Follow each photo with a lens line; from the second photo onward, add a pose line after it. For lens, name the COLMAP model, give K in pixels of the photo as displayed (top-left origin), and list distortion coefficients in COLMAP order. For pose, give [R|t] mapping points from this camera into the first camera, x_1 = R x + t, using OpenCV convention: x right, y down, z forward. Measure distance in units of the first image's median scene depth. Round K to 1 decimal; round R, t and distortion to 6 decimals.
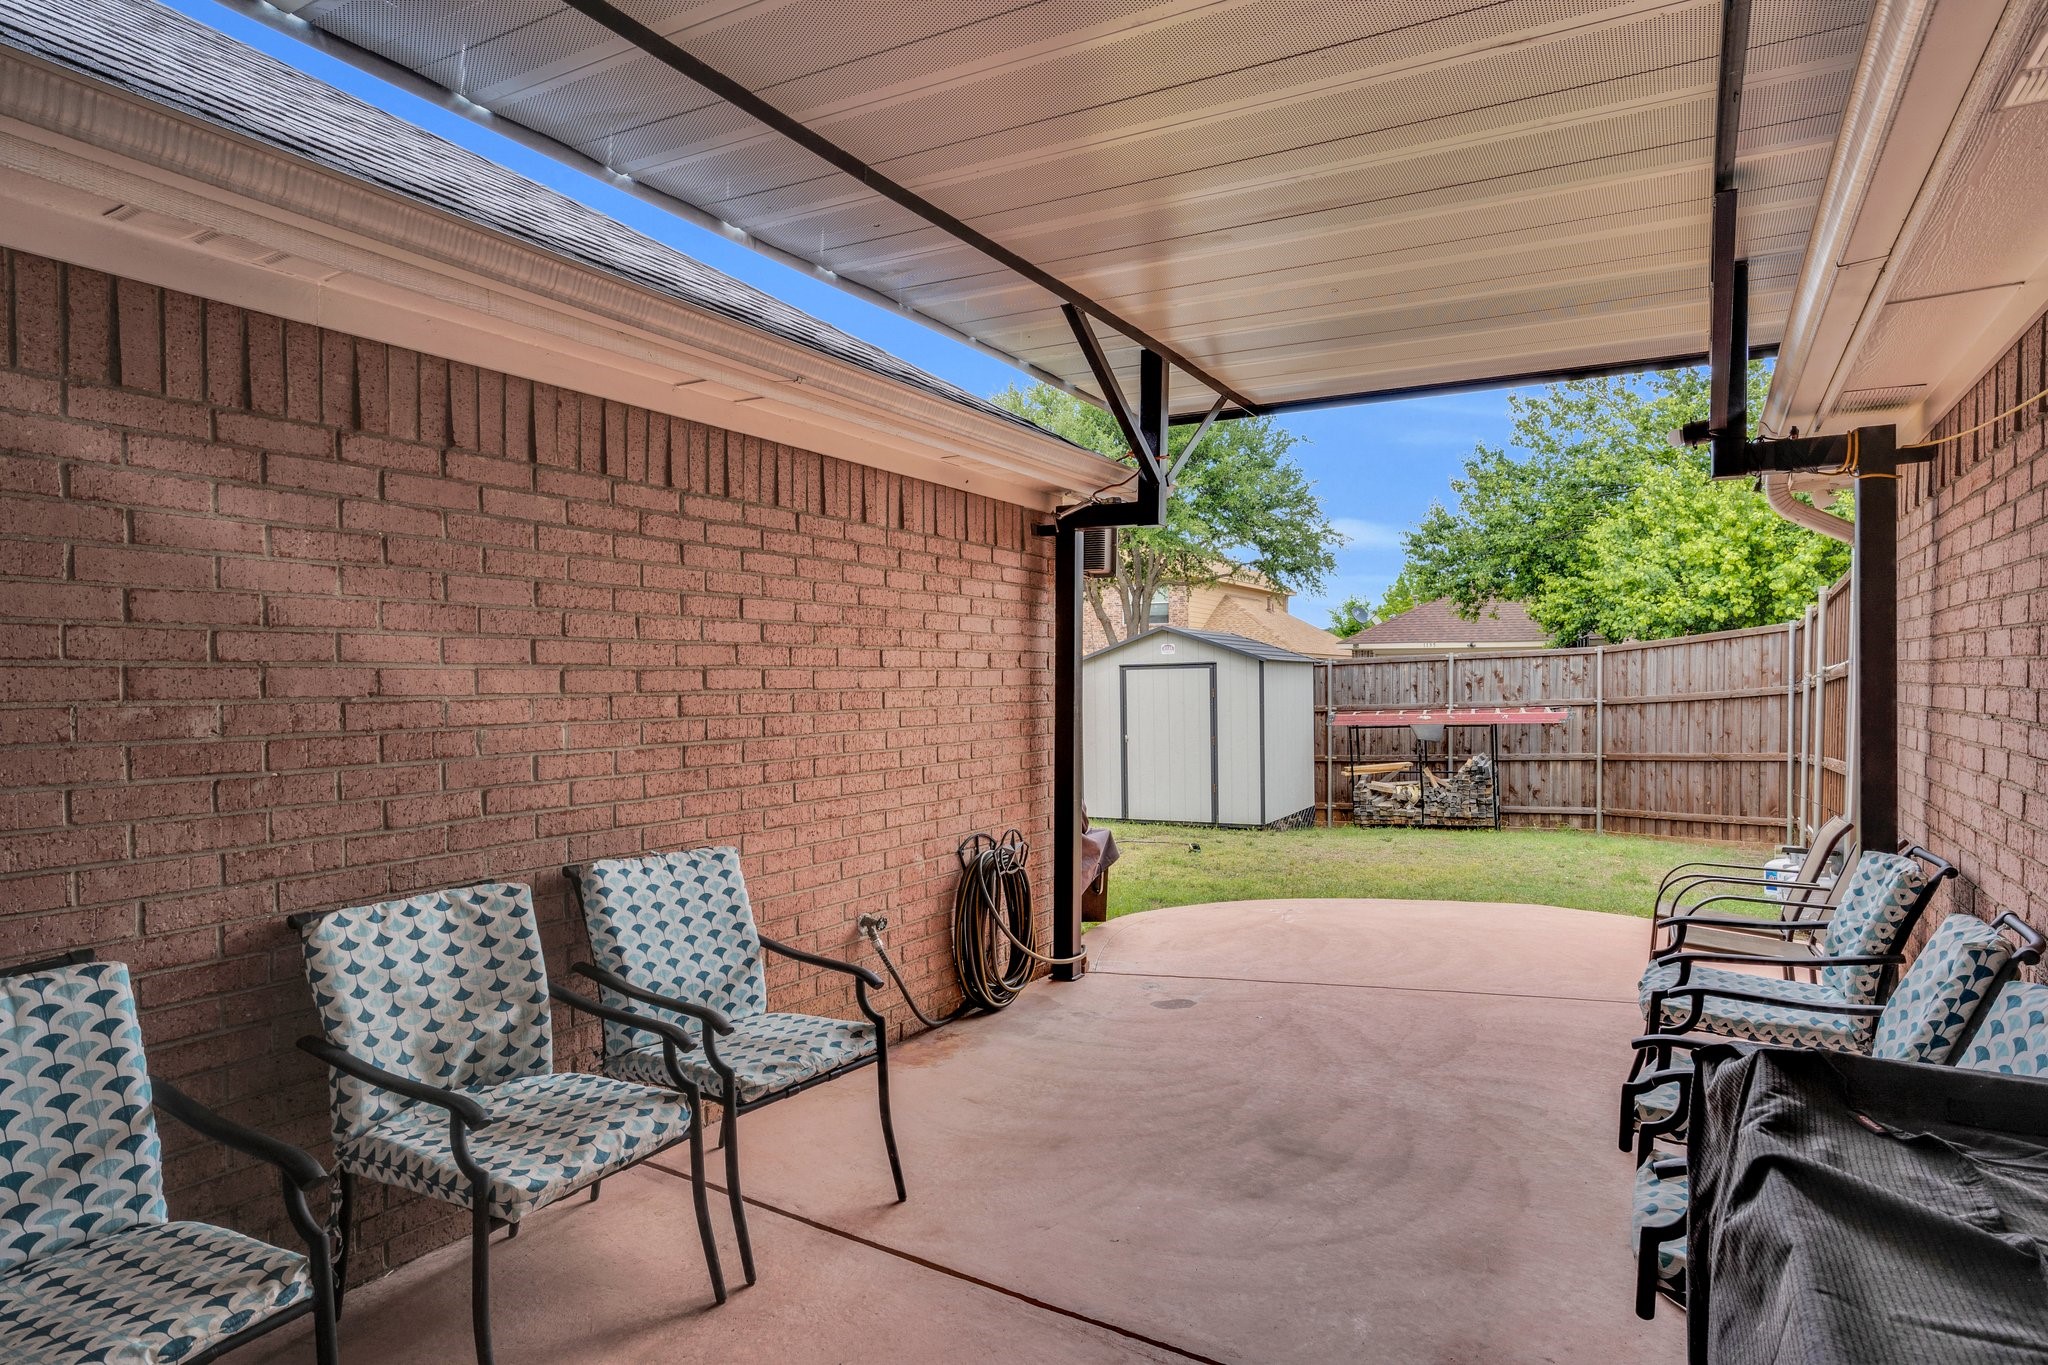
lens RADIAL K [[1132.6, 0, 1024.0], [0, 1132.6, 682.5], [0, 0, 1]] dist [-0.001465, 0.001535]
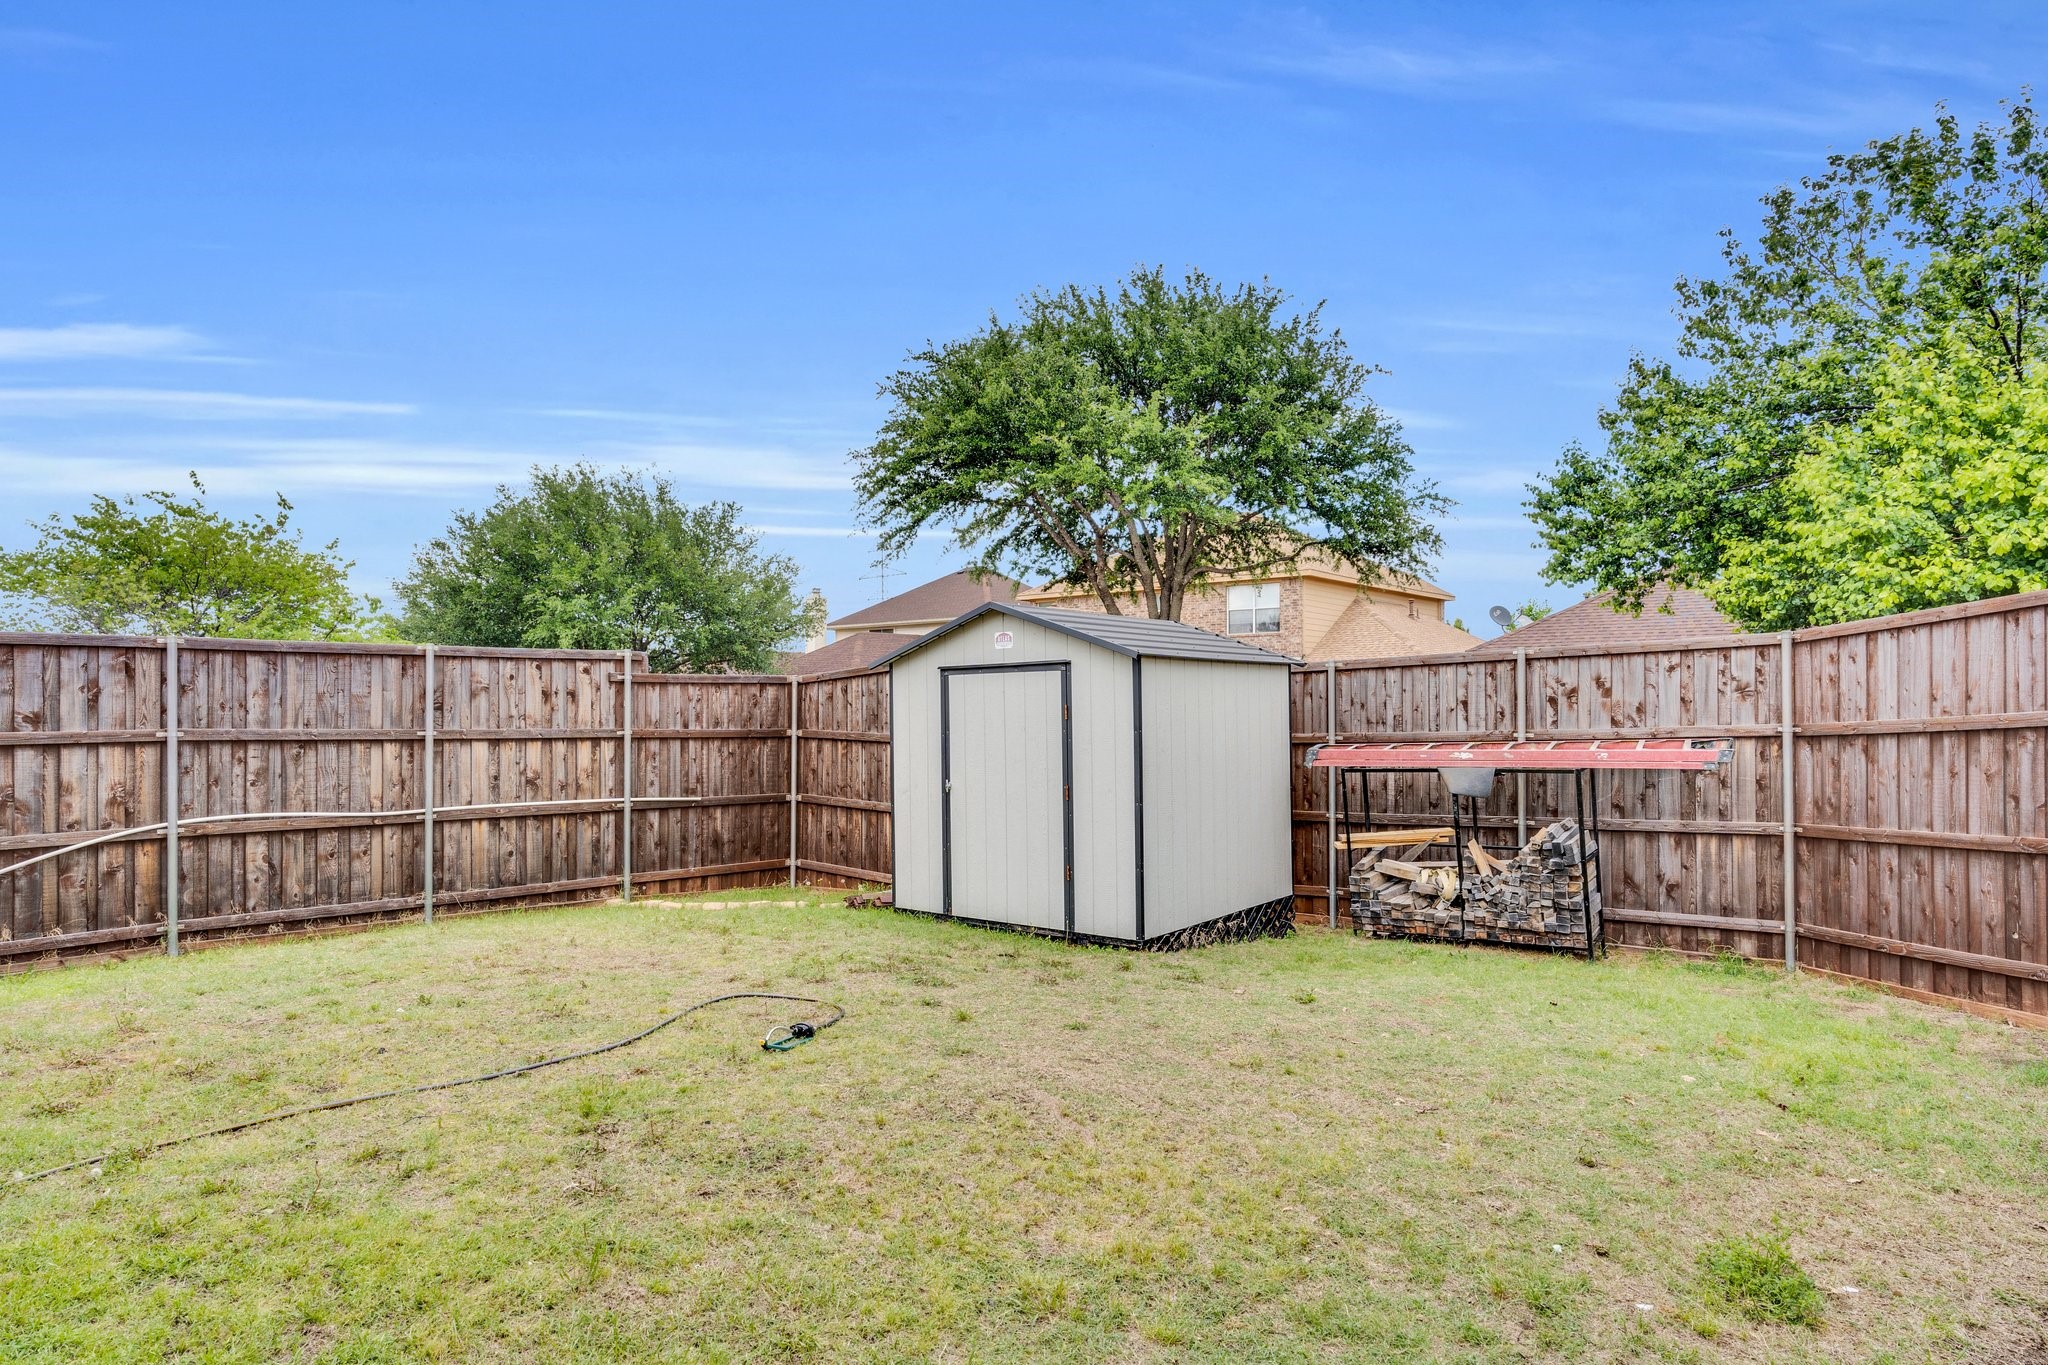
lens RADIAL K [[1137.8, 0, 1025.7], [0, 1137.8, 673.6], [0, 0, 1]] dist [0.003577, 0.001114]
pose [[0.985933, -0.001924, -0.167130, 0.226894], [-0.002453, 0.999659, -0.025981, 0.004201], [0.167123, 0.026026, 0.985593, 0.375076]]
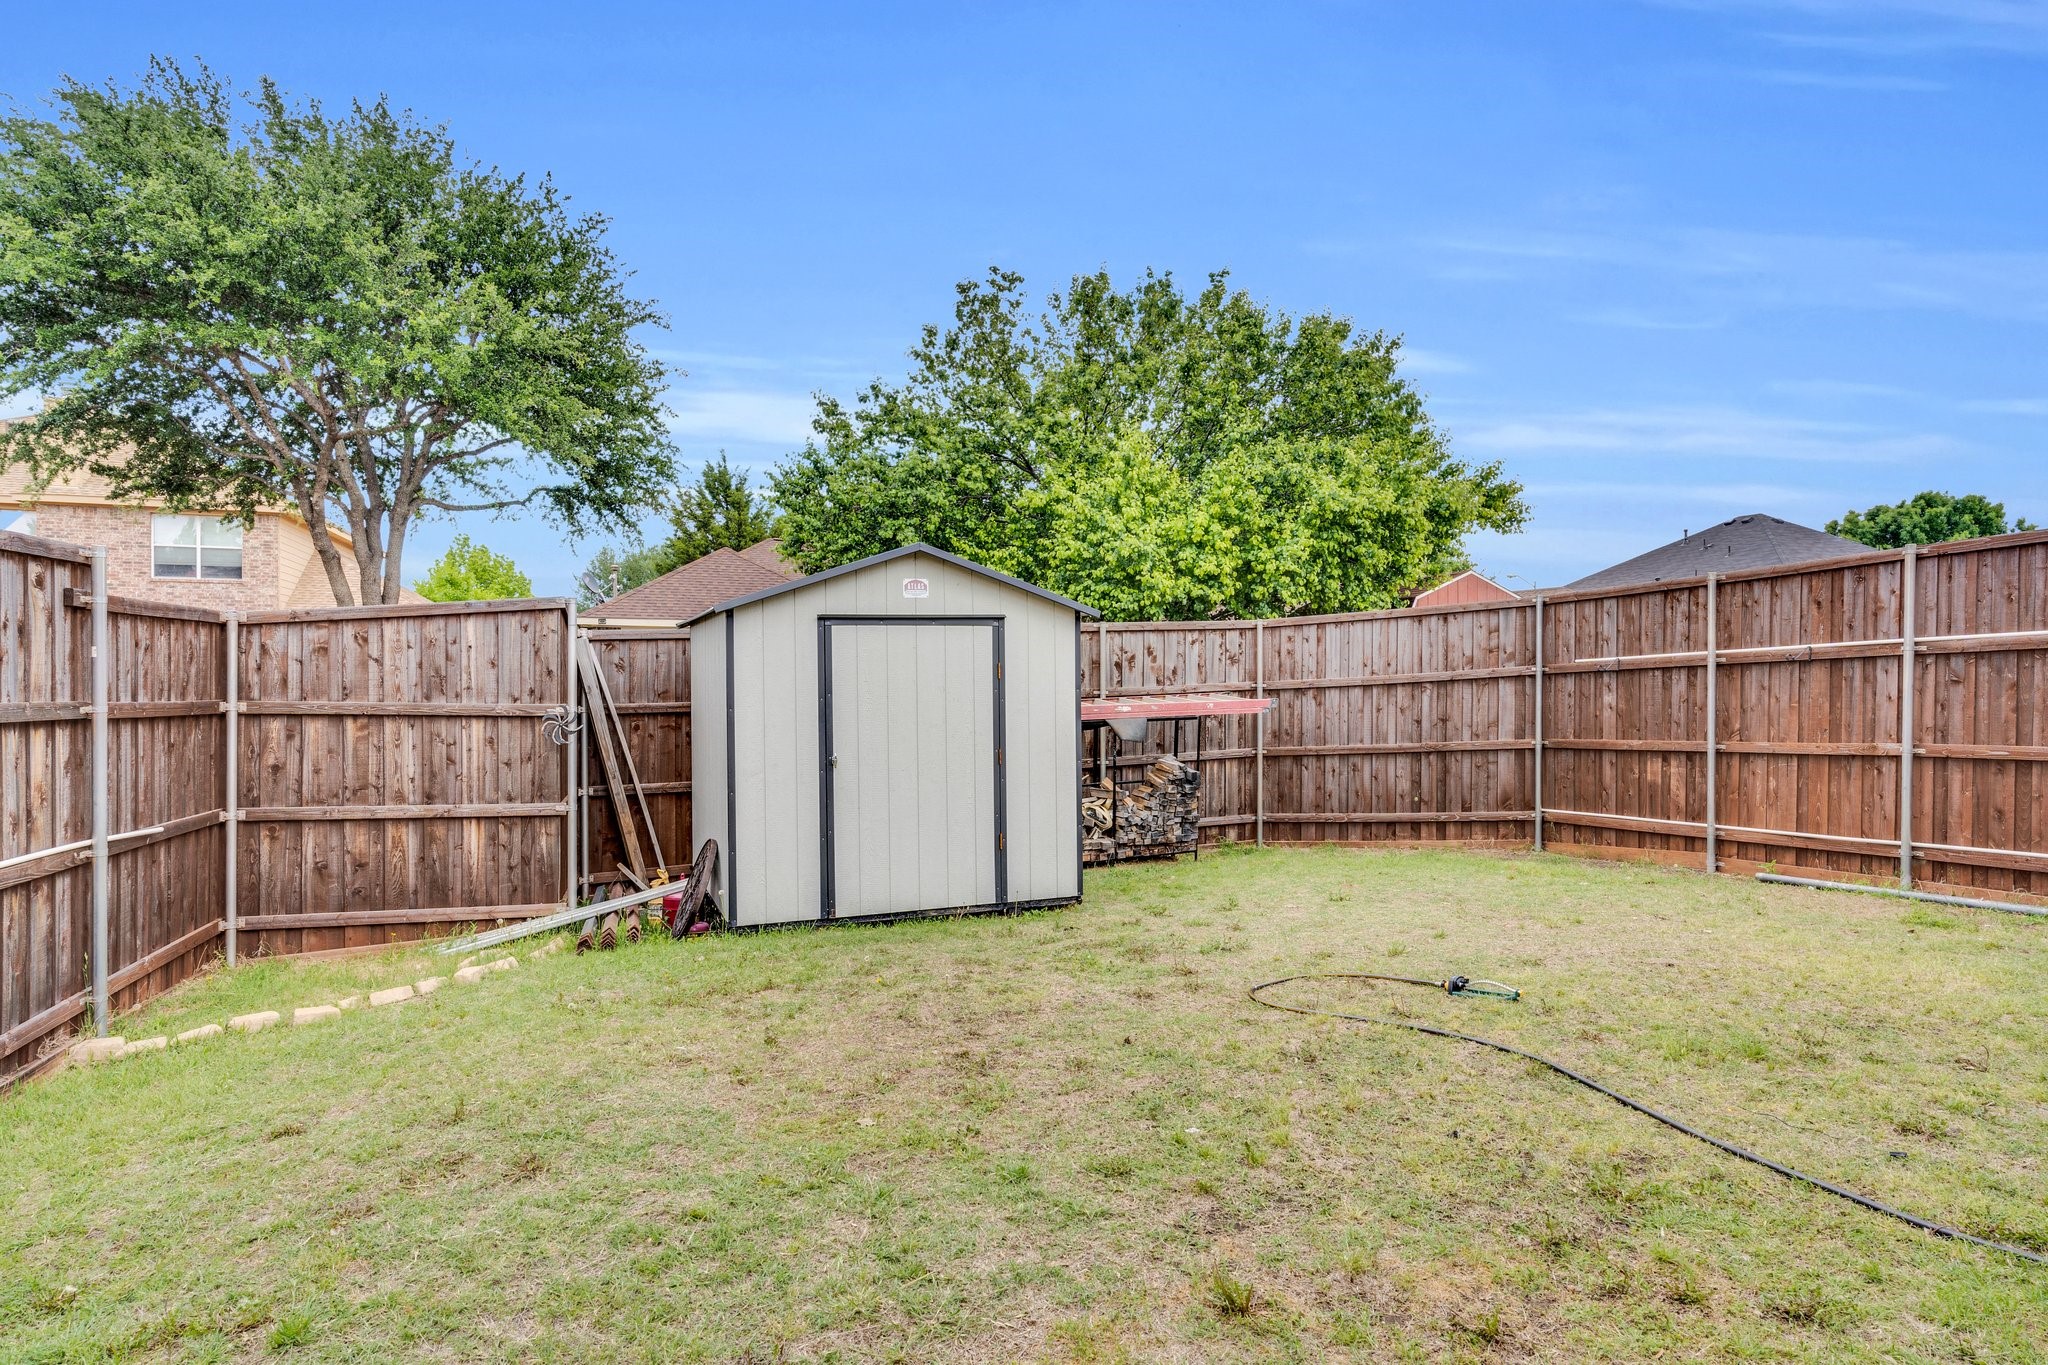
lens RADIAL K [[1132.6, 0, 1024.0], [0, 1132.6, 682.5], [0, 0, 1]] dist [-0.001465, 0.001535]
pose [[0.640346, 0.001050, 0.768086, -0.233585], [-0.005199, 0.999982, 0.002967, 0.012210], [-0.768069, -0.005893, 0.640340, 0.585162]]
